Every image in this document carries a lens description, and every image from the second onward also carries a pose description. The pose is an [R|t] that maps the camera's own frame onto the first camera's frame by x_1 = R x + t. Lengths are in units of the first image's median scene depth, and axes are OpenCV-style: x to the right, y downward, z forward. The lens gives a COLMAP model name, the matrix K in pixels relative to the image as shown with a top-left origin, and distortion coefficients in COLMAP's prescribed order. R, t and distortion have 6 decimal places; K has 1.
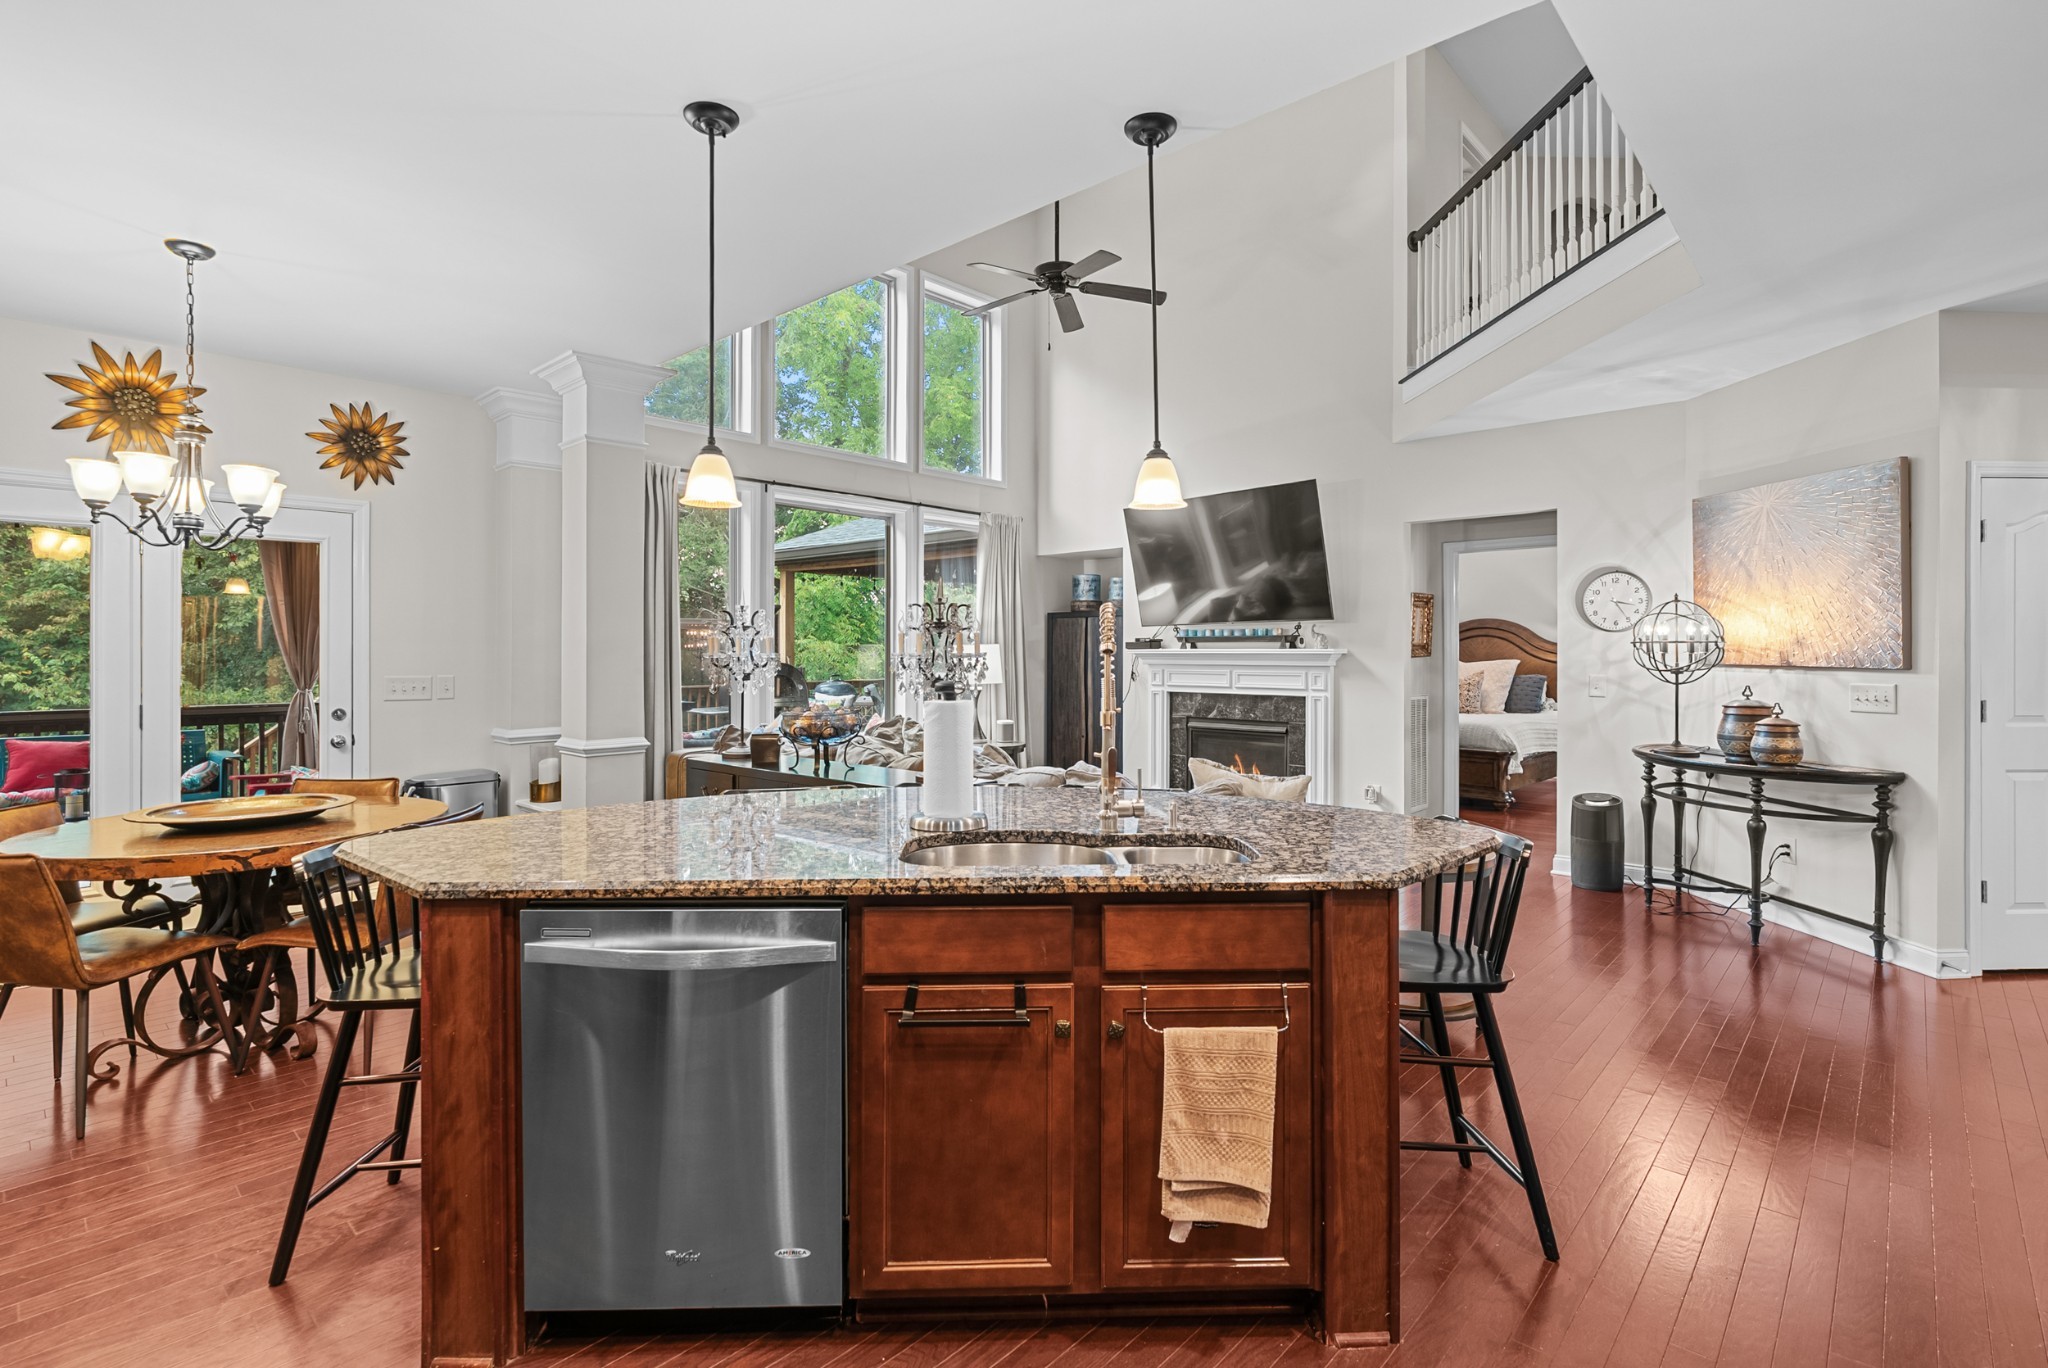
lens RADIAL K [[968.3, 0, 1028.0], [0, 968.3, 662.0], [0, 0, 1]] dist [-0.004497, 0.000462]
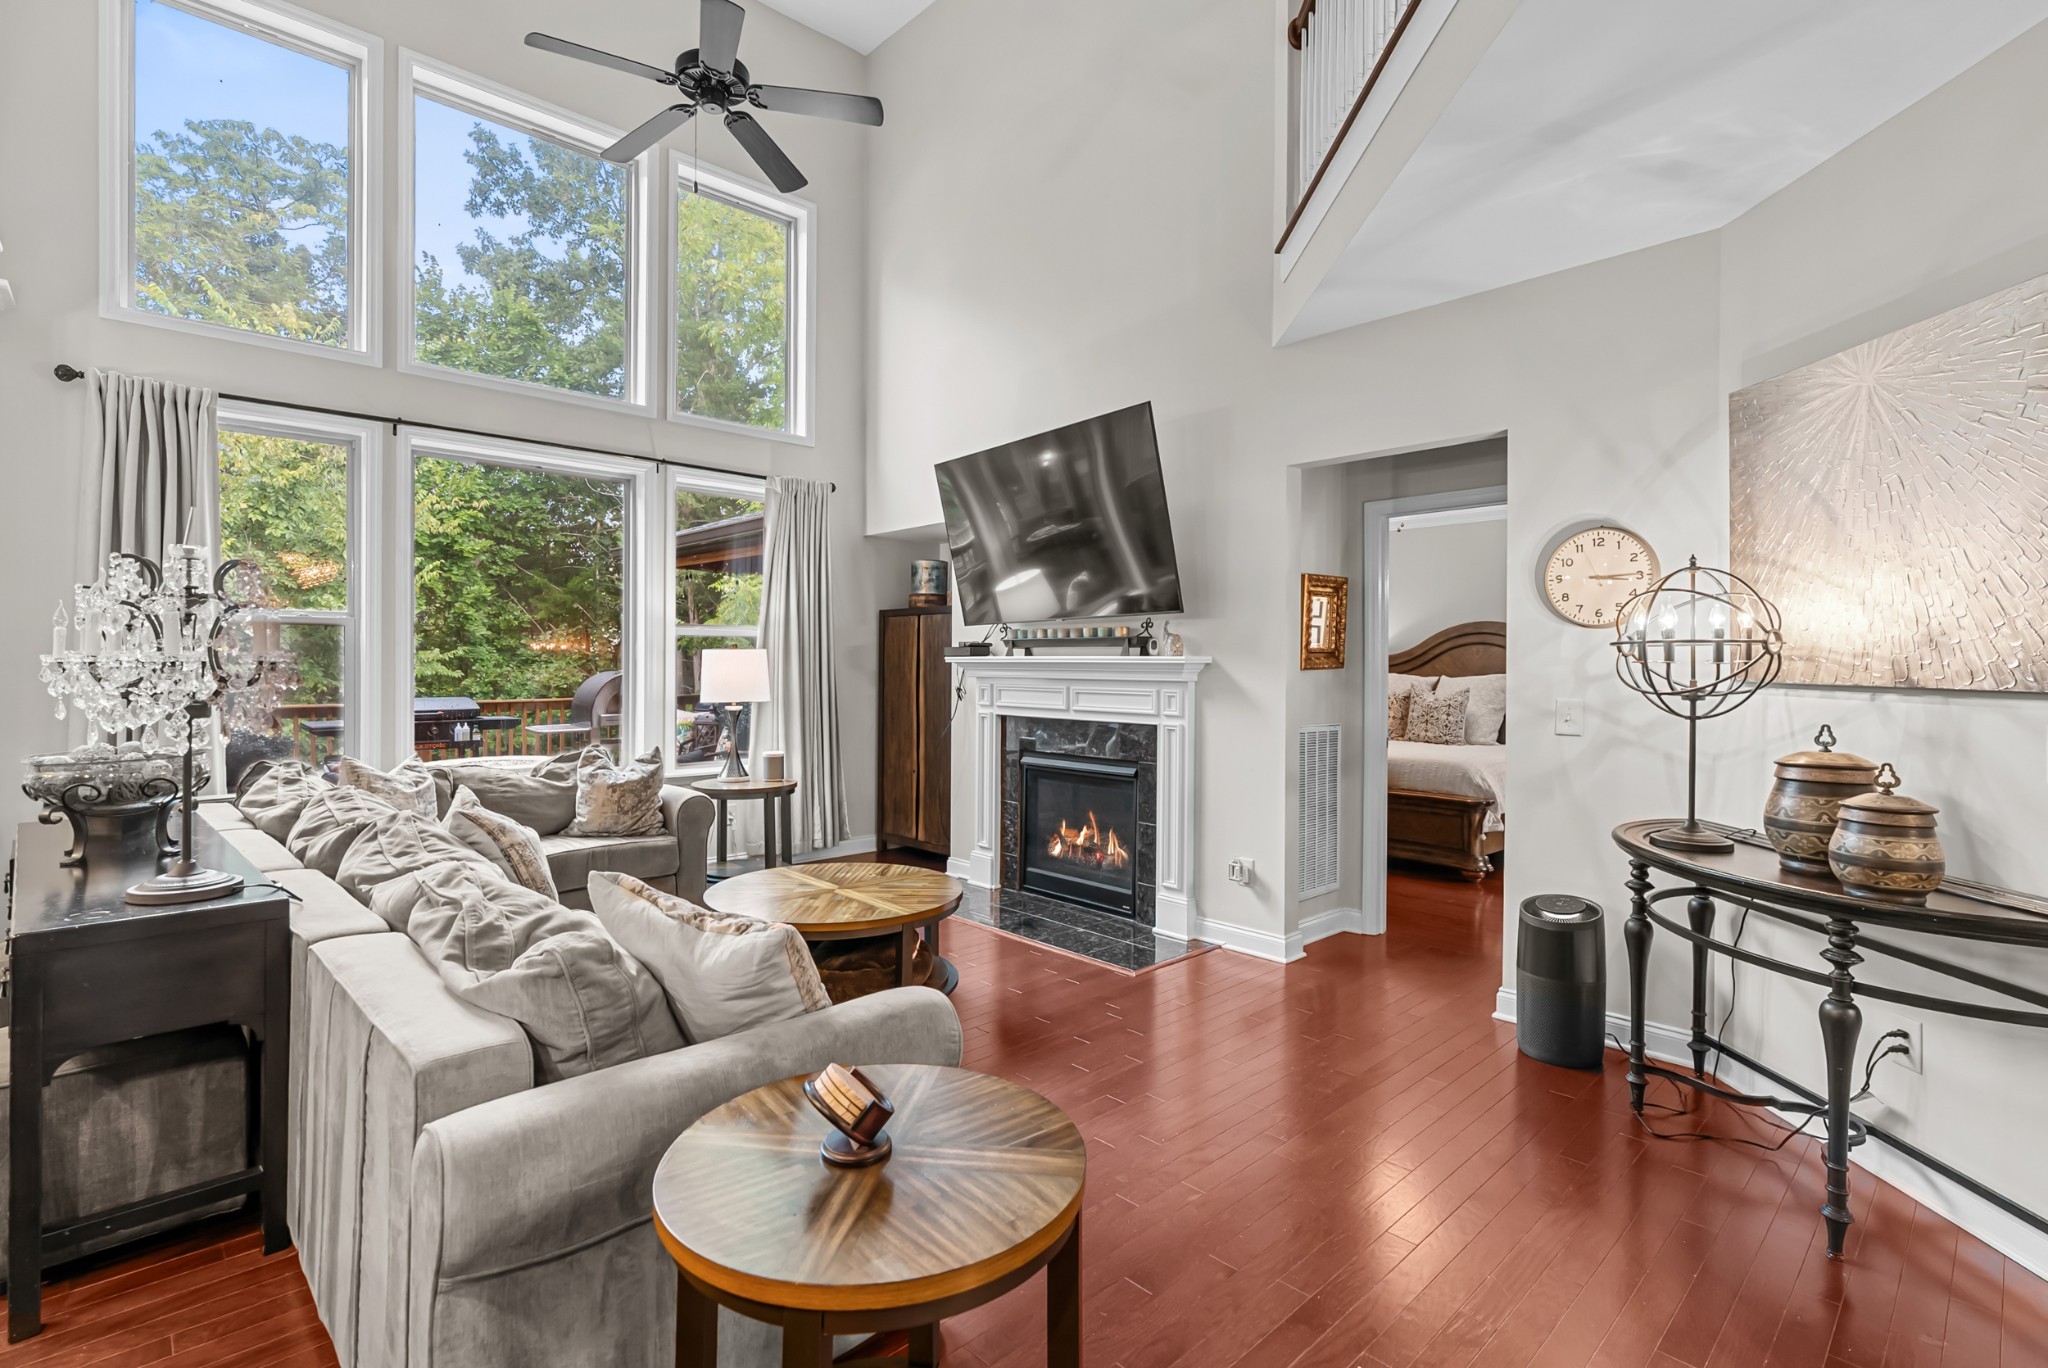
lens RADIAL K [[968.3, 0, 1011.7], [0, 968.3, 677.9], [0, 0, 1]] dist [-0.004497, 0.000462]
pose [[0.997608, 0.005349, -0.068912, 0.305484], [-0.005039, 0.999976, 0.004672, -0.000937], [0.068936, -0.004313, 0.997612, 0.401677]]
